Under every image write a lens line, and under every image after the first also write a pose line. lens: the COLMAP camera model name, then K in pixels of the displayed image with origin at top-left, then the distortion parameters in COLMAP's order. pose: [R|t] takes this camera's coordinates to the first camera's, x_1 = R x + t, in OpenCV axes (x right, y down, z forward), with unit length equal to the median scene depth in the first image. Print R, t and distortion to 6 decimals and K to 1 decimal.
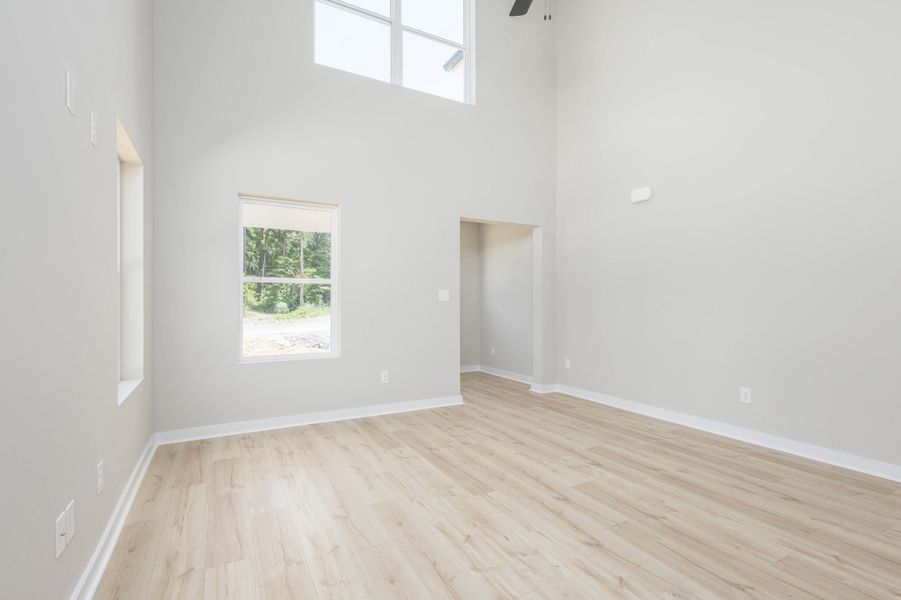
lens RADIAL K [[412.7, 0, 448.7], [0, 412.7, 302.4], [0, 0, 1]] dist [0.002127, 0.000291]
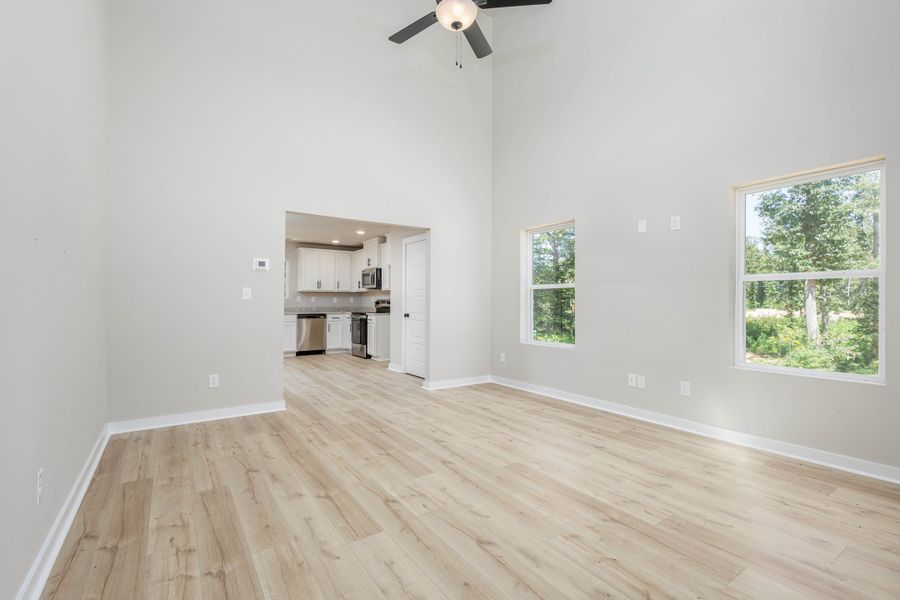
lens RADIAL K [[417.6, 0, 426.7], [0, 417.6, 302.2], [0, 0, 1]] dist [0.001963, 0.000239]
pose [[-0.998704, -0.001404, -0.050881, 0.357242], [-0.001485, 0.999998, 0.001556, -0.003168], [0.050878, 0.001629, -0.998704, 2.000574]]
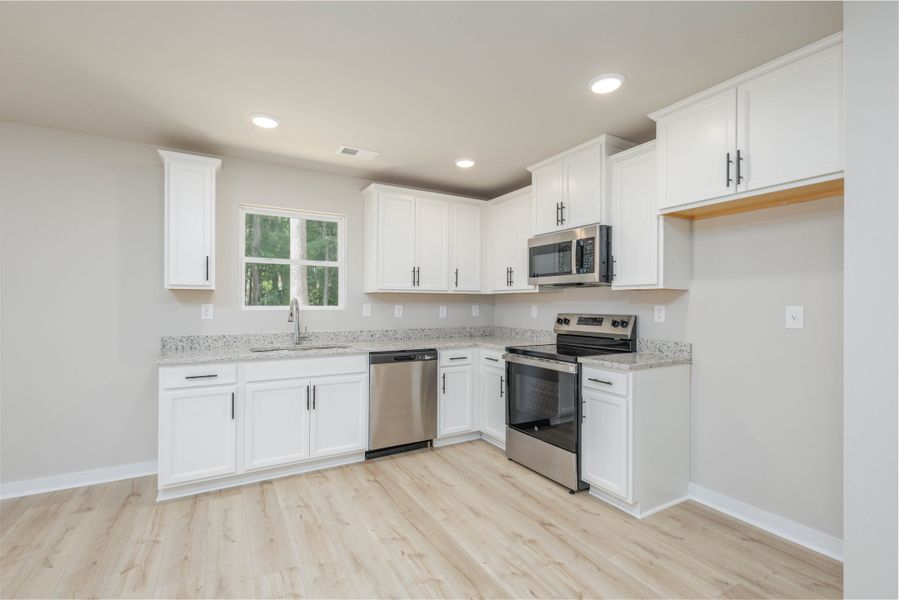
lens RADIAL K [[411.7, 0, 447.7], [0, 411.7, 302.4], [0, 0, 1]] dist [0.002127, 0.000291]
pose [[-0.999990, -0.003077, -0.003148, 0.961934], [-0.003070, 0.999993, -0.002181, -0.048770], [0.003154, -0.002172, -0.999993, -0.062941]]
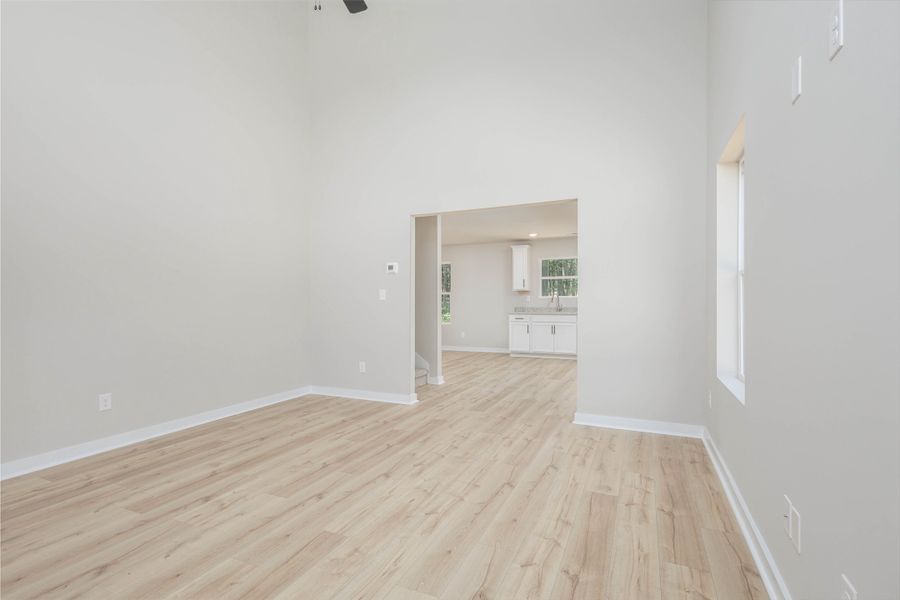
lens RADIAL K [[412.2, 0, 448.2], [0, 412.2, 302.4], [0, 0, 1]] dist [0.002127, 0.000291]
pose [[-0.584207, -0.000102, 0.811605, -0.658091], [0.004681, 0.999983, 0.003495, -0.004062], [-0.811591, 0.005841, -0.584197, 1.191525]]
